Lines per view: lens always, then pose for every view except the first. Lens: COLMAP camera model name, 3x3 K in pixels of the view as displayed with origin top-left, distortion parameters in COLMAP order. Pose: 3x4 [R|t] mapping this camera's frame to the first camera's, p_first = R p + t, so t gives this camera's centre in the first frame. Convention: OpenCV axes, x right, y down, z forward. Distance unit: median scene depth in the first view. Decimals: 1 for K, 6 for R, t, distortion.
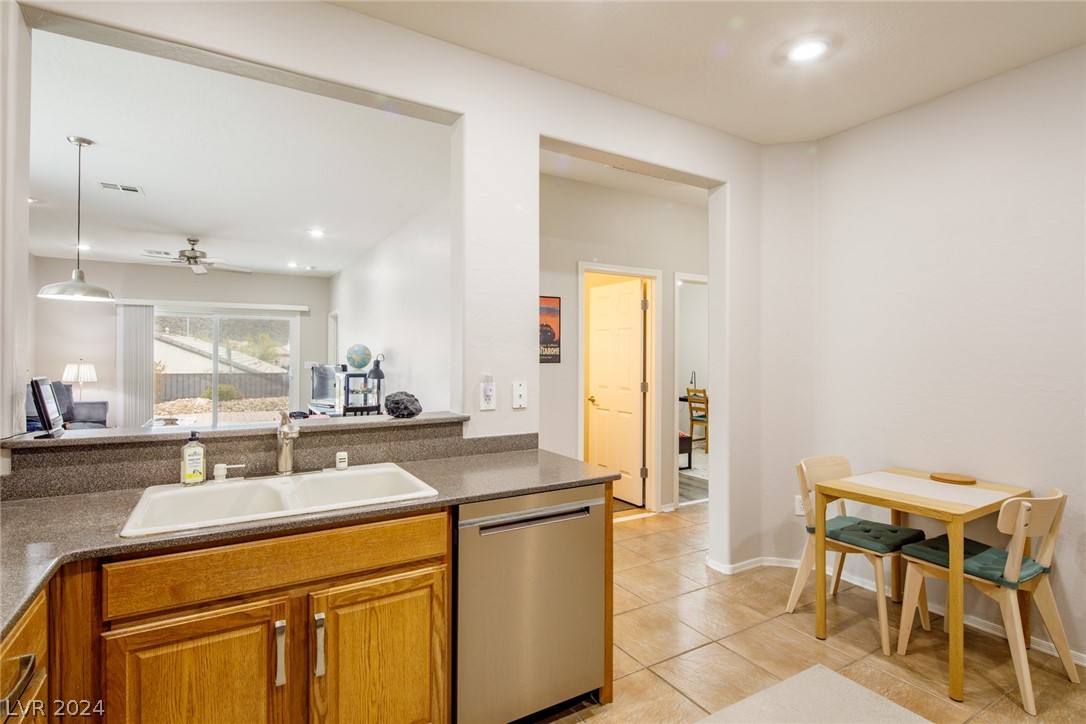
lens RADIAL K [[532.2, 0, 543.5], [0, 532.2, 362.7], [0, 0, 1]] dist [-0.002006, -0.001870]
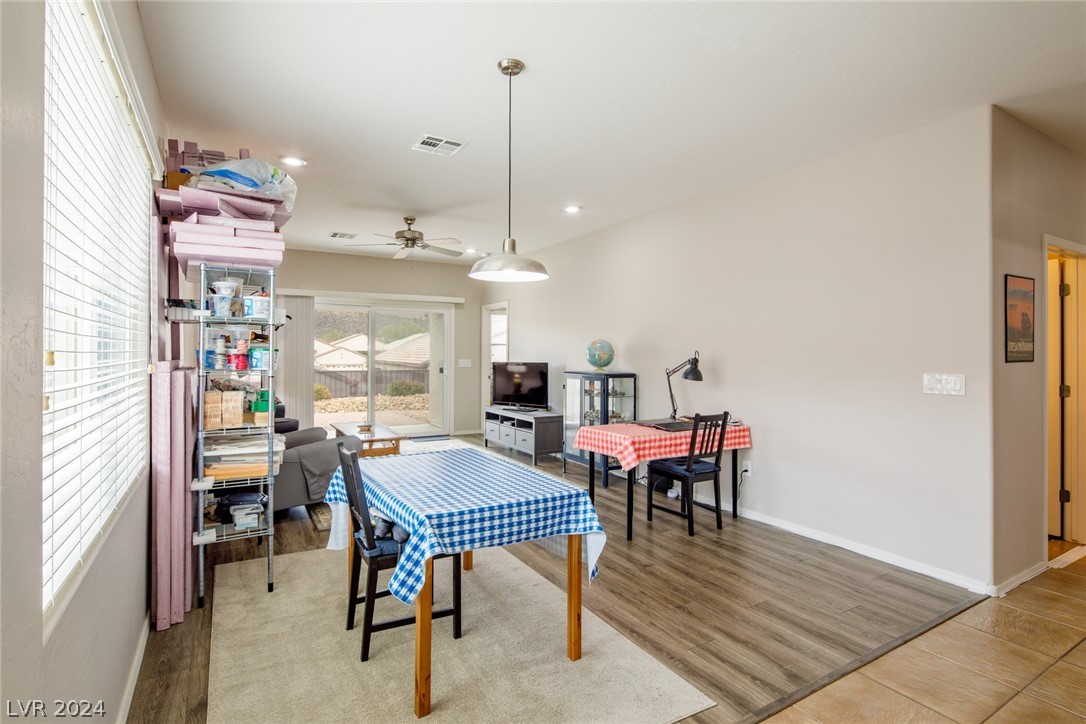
lens RADIAL K [[532.2, 0, 544.3], [0, 532.2, 355.0], [0, 0, 1]] dist [-0.002006, -0.001870]
pose [[0.999995, -0.001384, -0.002930, -0.347159], [0.001361, 0.999968, -0.007837, -0.002232], [0.002941, 0.007833, 0.999965, 0.110358]]
